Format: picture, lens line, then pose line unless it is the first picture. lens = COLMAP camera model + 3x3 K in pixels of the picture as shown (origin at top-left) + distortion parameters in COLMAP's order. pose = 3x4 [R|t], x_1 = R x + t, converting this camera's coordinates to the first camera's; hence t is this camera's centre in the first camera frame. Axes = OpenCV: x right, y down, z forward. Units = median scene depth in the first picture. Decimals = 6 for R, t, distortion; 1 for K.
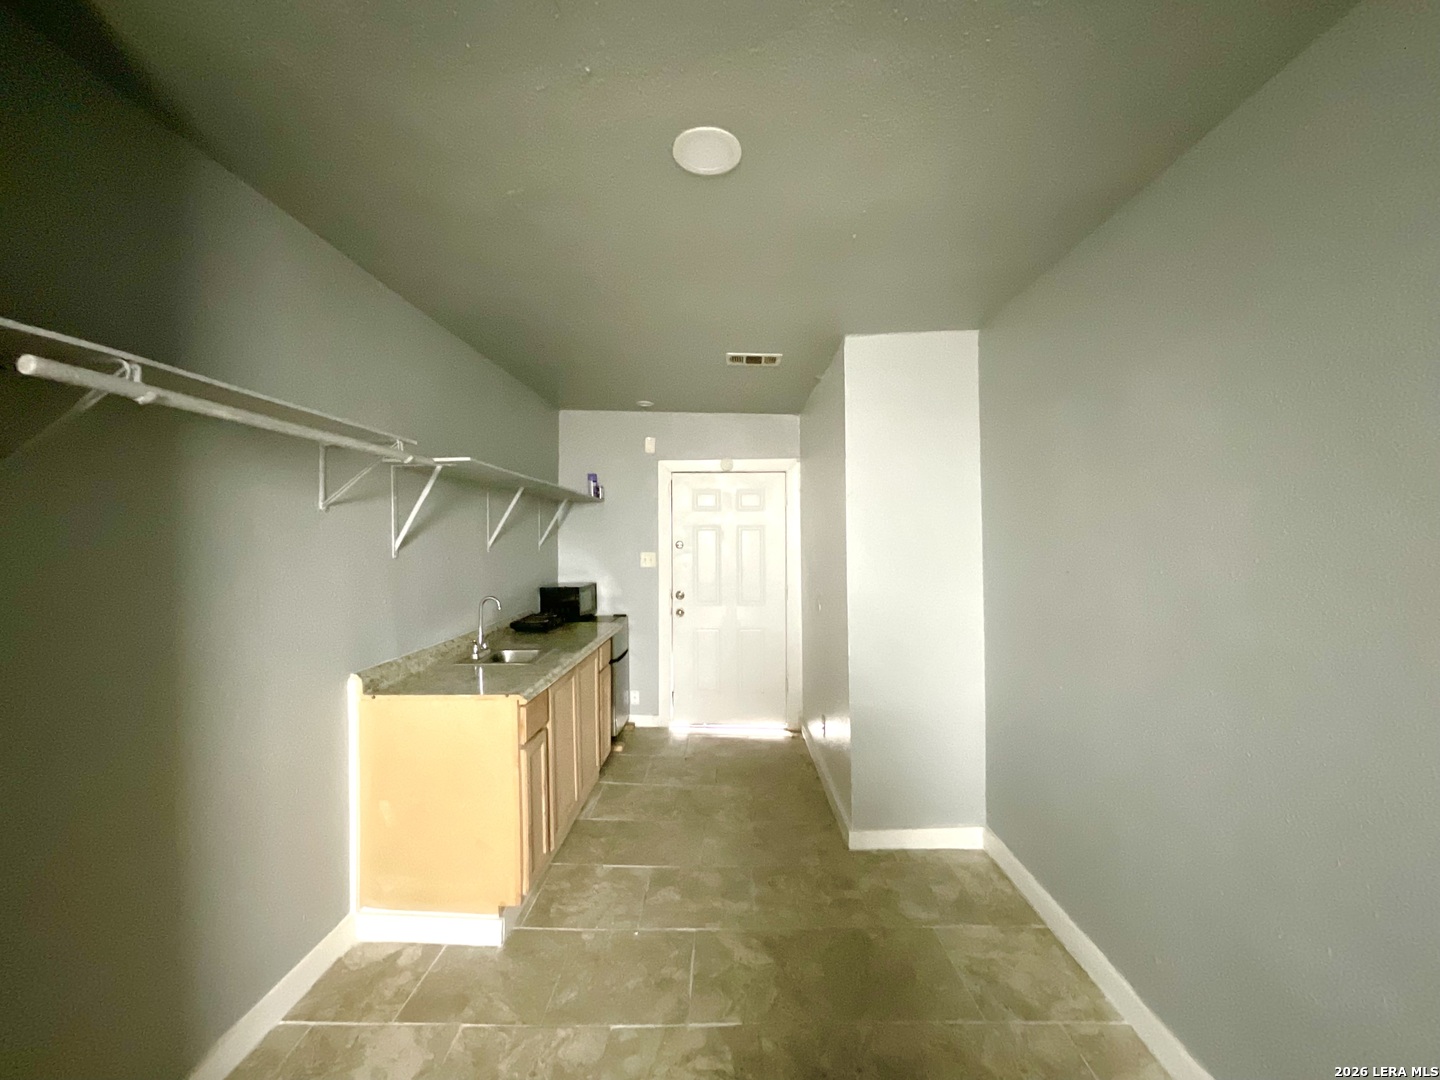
lens RADIAL K [[580.7, 0, 720.9], [0, 580.7, 543.3], [0, 0, 1]] dist [-0.002114, 0.000231]
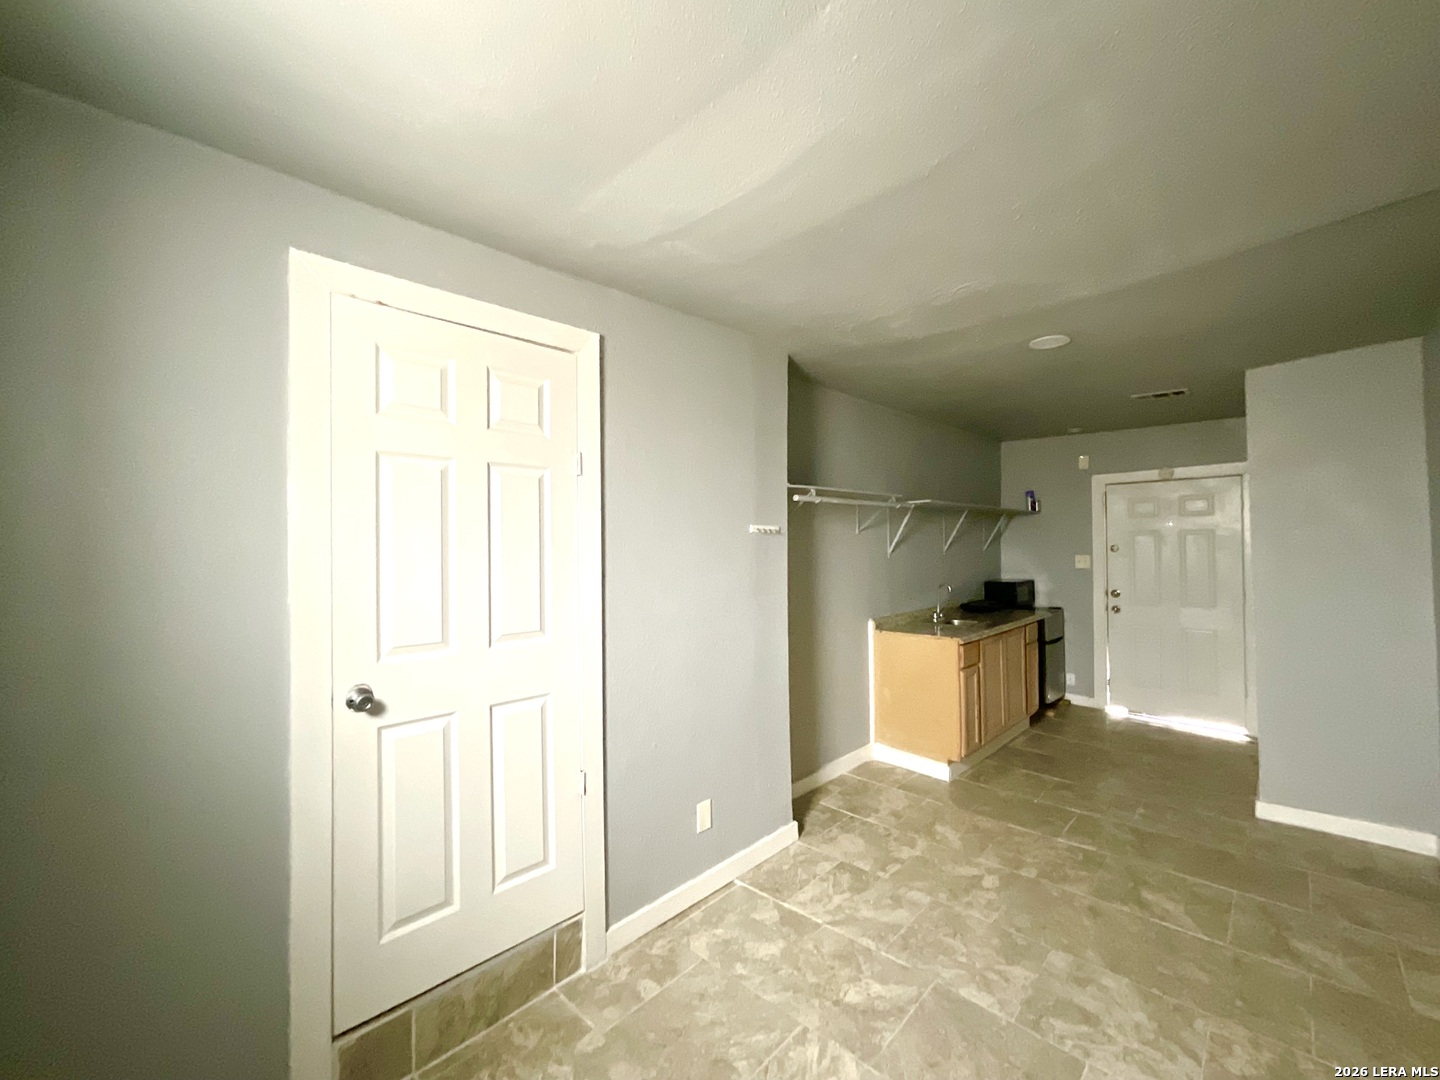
lens RADIAL K [[580.7, 0, 720.9], [0, 580.7, 543.3], [0, 0, 1]] dist [-0.002114, 0.000231]
pose [[0.722942, -0.007015, -0.690873, 0.201068], [0.006500, 0.999973, -0.003352, -0.011590], [0.690878, -0.002067, 0.722968, -0.440417]]
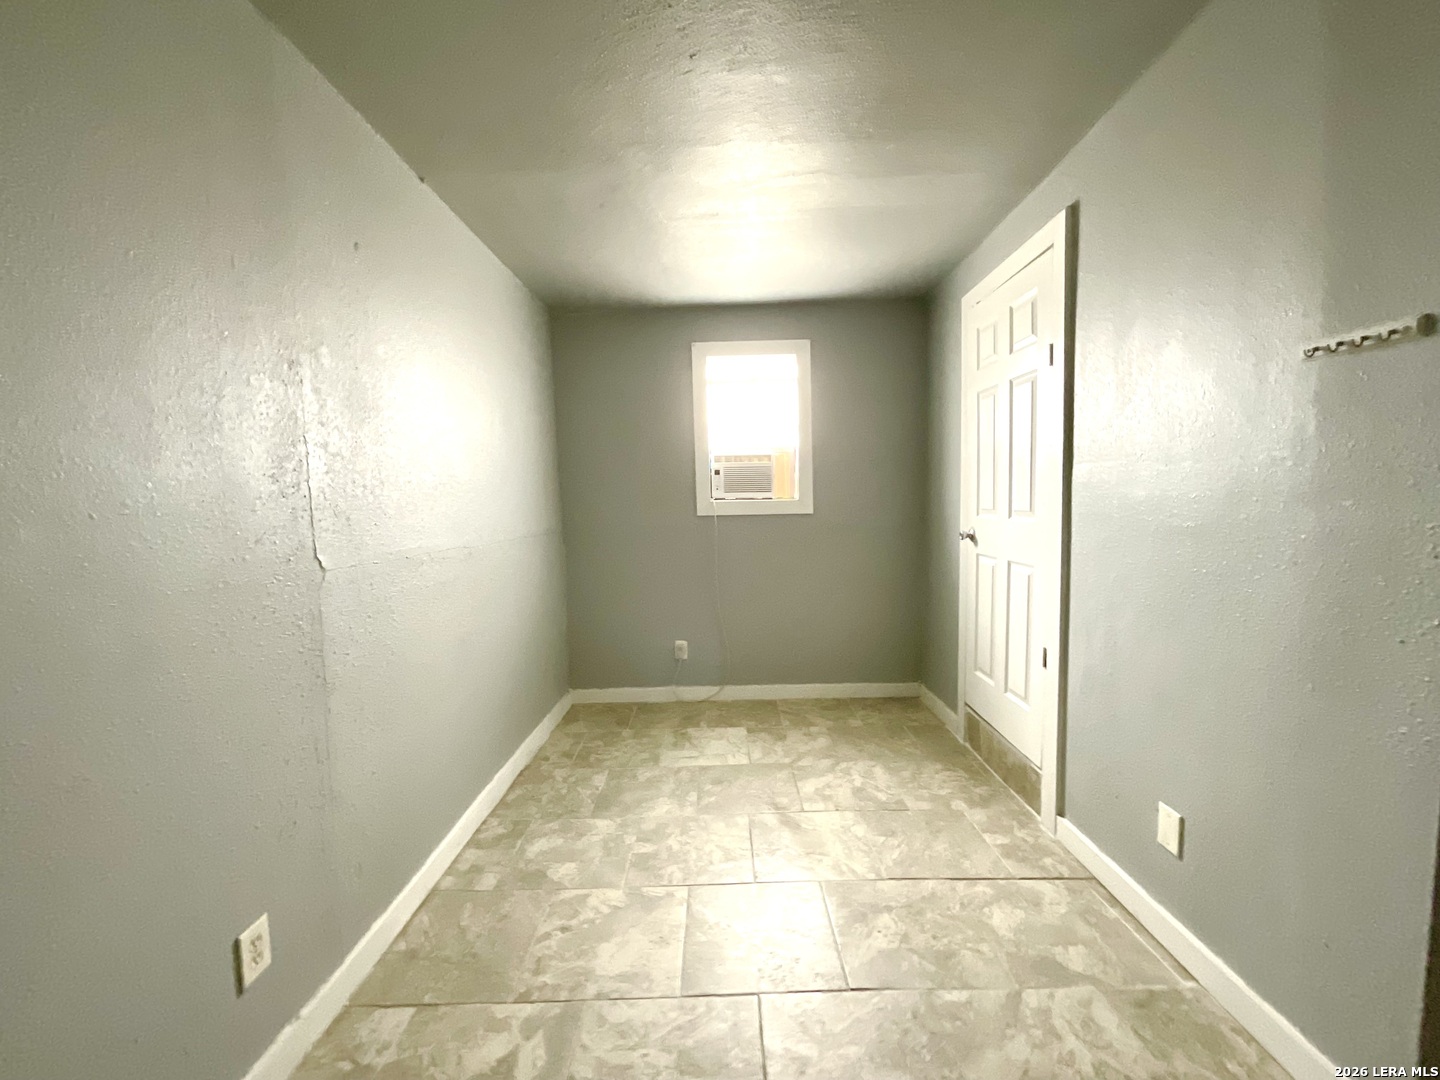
lens RADIAL K [[580.7, 0, 720.9], [0, 580.7, 543.3], [0, 0, 1]] dist [-0.002114, 0.000231]
pose [[-0.999381, 0.034911, -0.004417, 0.039789], [0.034473, 0.996484, 0.076364, 0.045166], [0.007067, 0.076164, -0.997070, 0.546318]]
